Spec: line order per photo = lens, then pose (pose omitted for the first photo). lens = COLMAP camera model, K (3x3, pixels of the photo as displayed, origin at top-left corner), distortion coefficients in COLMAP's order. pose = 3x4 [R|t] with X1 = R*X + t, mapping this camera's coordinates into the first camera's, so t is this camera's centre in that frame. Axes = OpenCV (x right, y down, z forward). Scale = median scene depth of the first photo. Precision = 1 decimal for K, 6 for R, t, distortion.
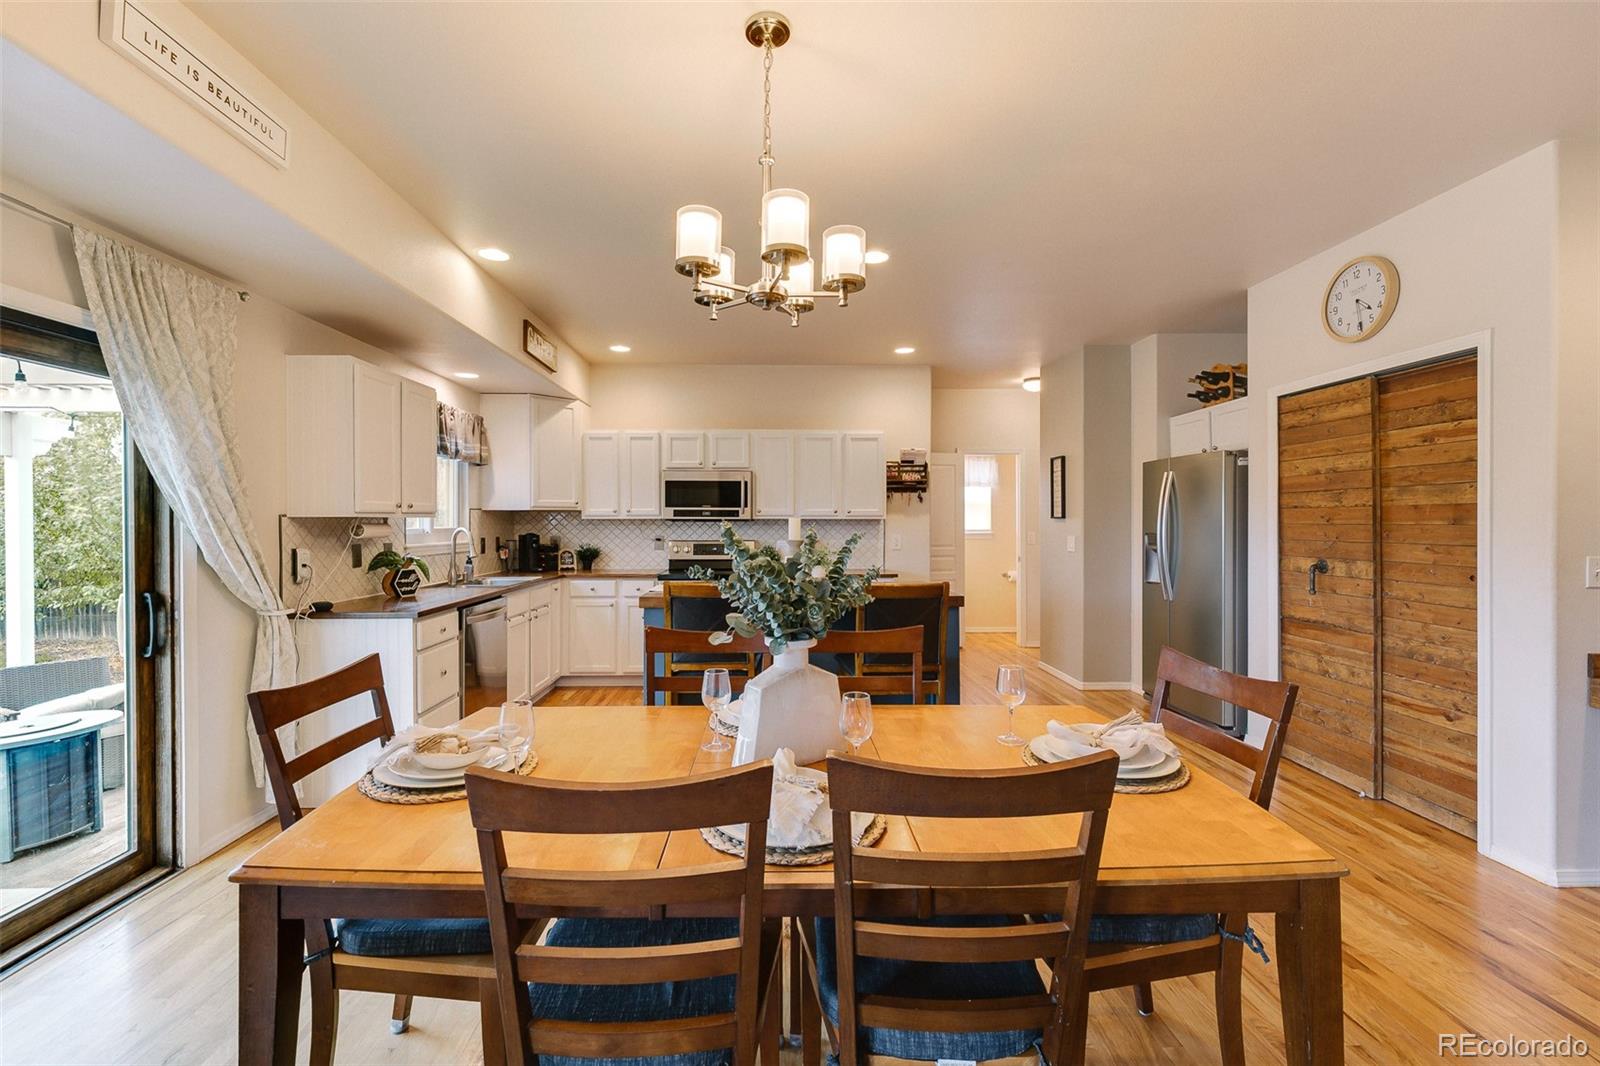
lens RADIAL K [[691.6, 0, 774.9], [0, 691.6, 523.9], [0, 0, 1]] dist [0.006870, -0.004214]
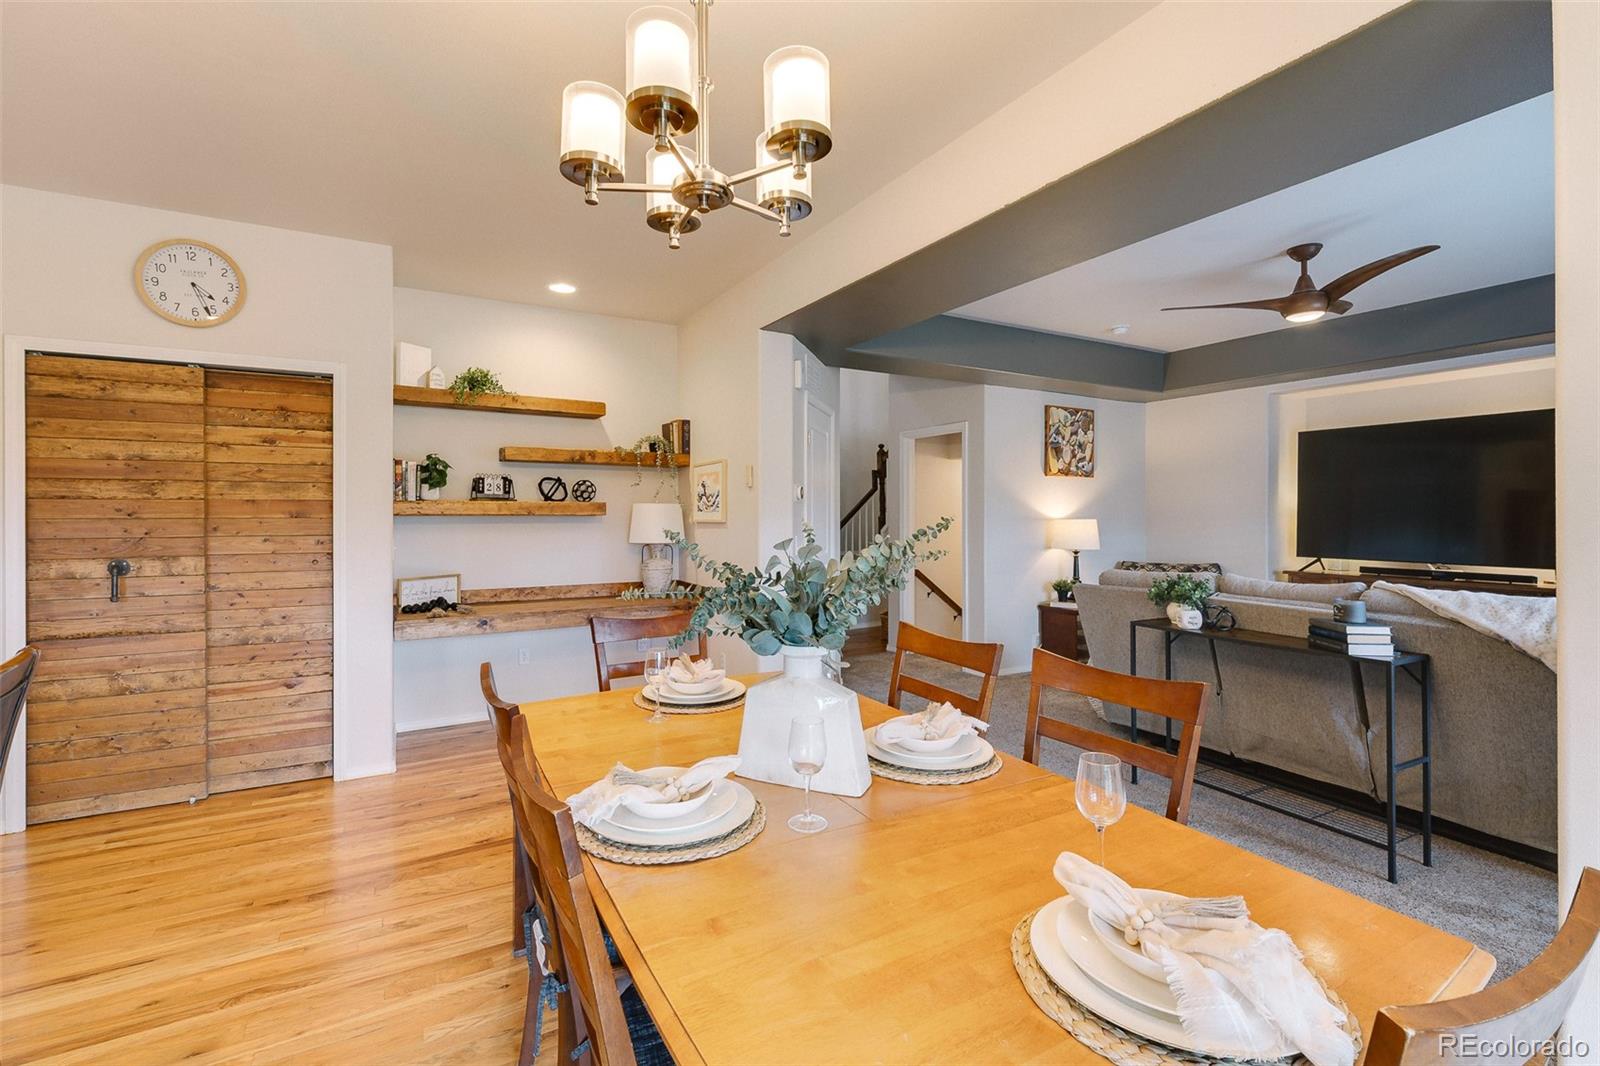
lens RADIAL K [[691.6, 0, 768.0], [0, 691.6, 511.0], [0, 0, 1]] dist [0.006870, -0.004214]
pose [[-0.474396, 0.005269, 0.880296, -0.305428], [0.004344, 0.999984, -0.003644, -0.002088], [-0.880301, 0.002095, -0.474412, 0.615831]]
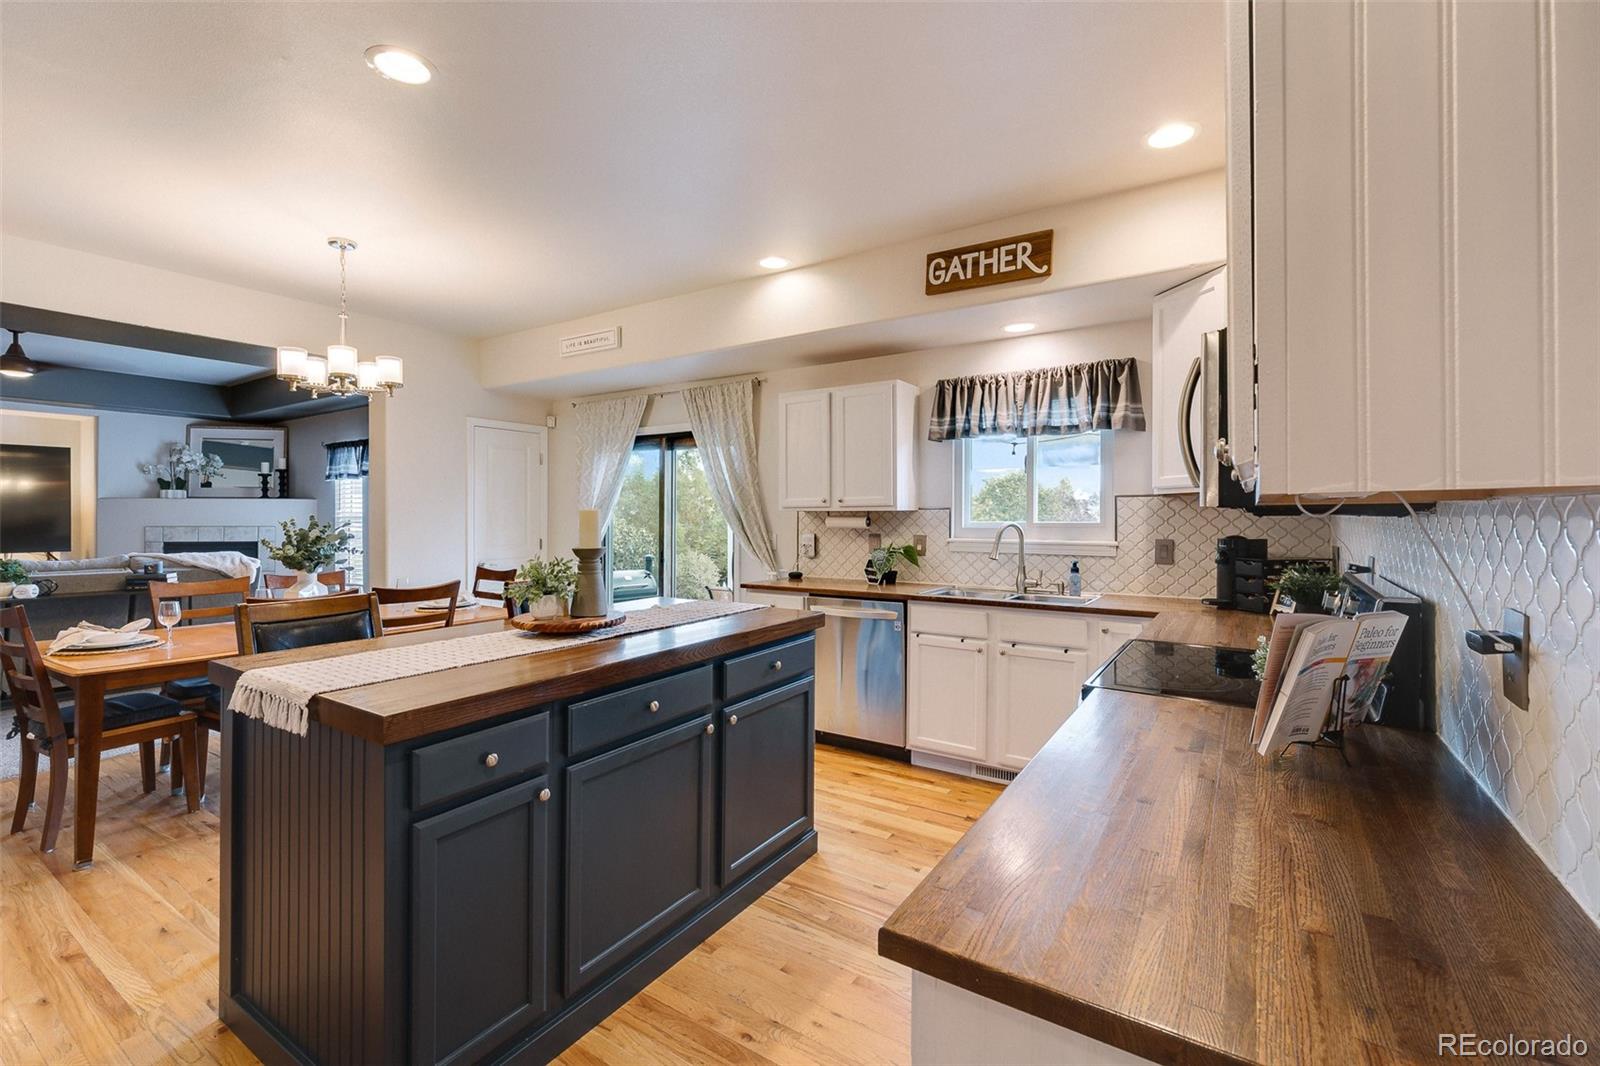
lens RADIAL K [[691.6, 0, 806.0], [0, 691.6, 515.1], [0, 0, 1]] dist [0.006870, -0.004214]
pose [[-0.549698, 0.002268, -0.835360, 0.399293], [-0.001551, 0.999992, 0.003736, -0.006299], [0.835362, 0.003349, -0.549690, 1.436959]]
